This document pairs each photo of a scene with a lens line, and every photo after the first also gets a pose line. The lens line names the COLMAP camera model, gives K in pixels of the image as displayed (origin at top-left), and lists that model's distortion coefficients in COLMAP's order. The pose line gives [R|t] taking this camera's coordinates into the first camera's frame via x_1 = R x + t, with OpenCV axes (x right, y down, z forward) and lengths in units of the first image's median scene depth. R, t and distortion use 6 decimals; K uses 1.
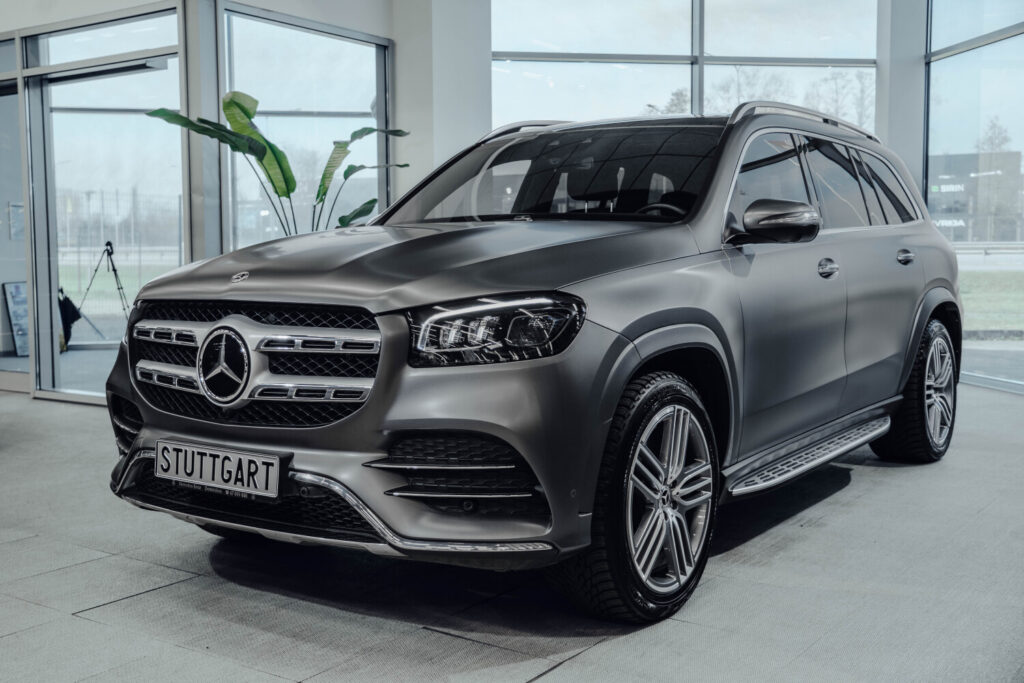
lens RADIAL K [[1043.3, 0, 555.4], [0, 1043.3, 352.6], [0, 0, 1]] dist [0.071243, 0.000000]
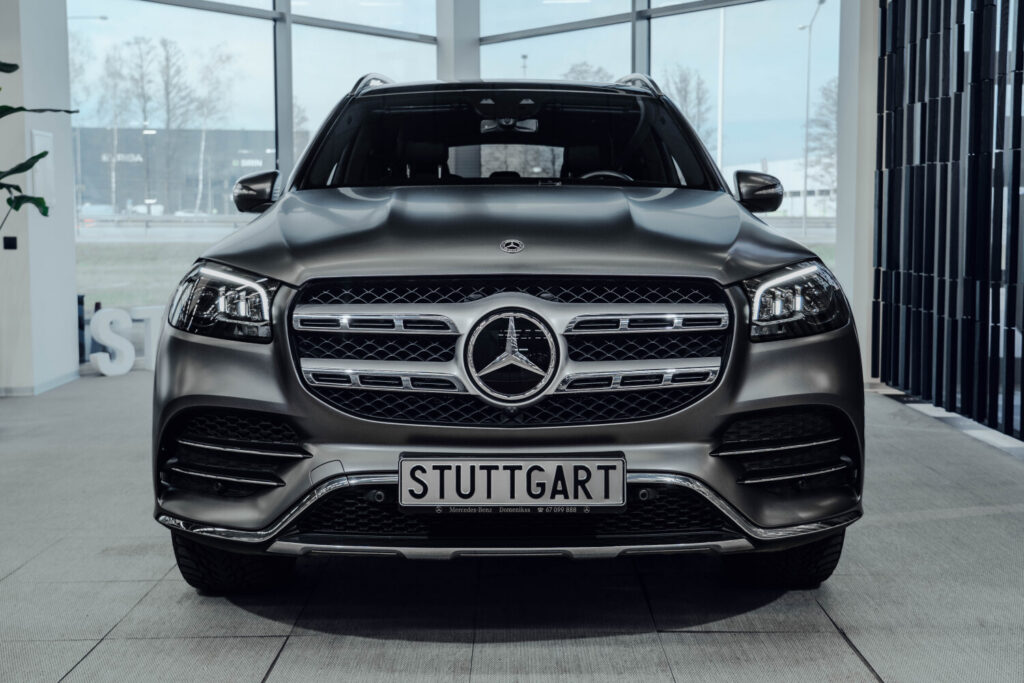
lens RADIAL K [[1043.3, 0, 530.4], [0, 1043.3, 318.5], [0, 0, 1]] dist [0.071243, 0.000000]
pose [[0.826327, -0.045702, 0.561333, -0.760045], [0.049541, 0.998737, 0.008387, -0.022915], [-0.561007, 0.020879, 0.827548, 0.322572]]
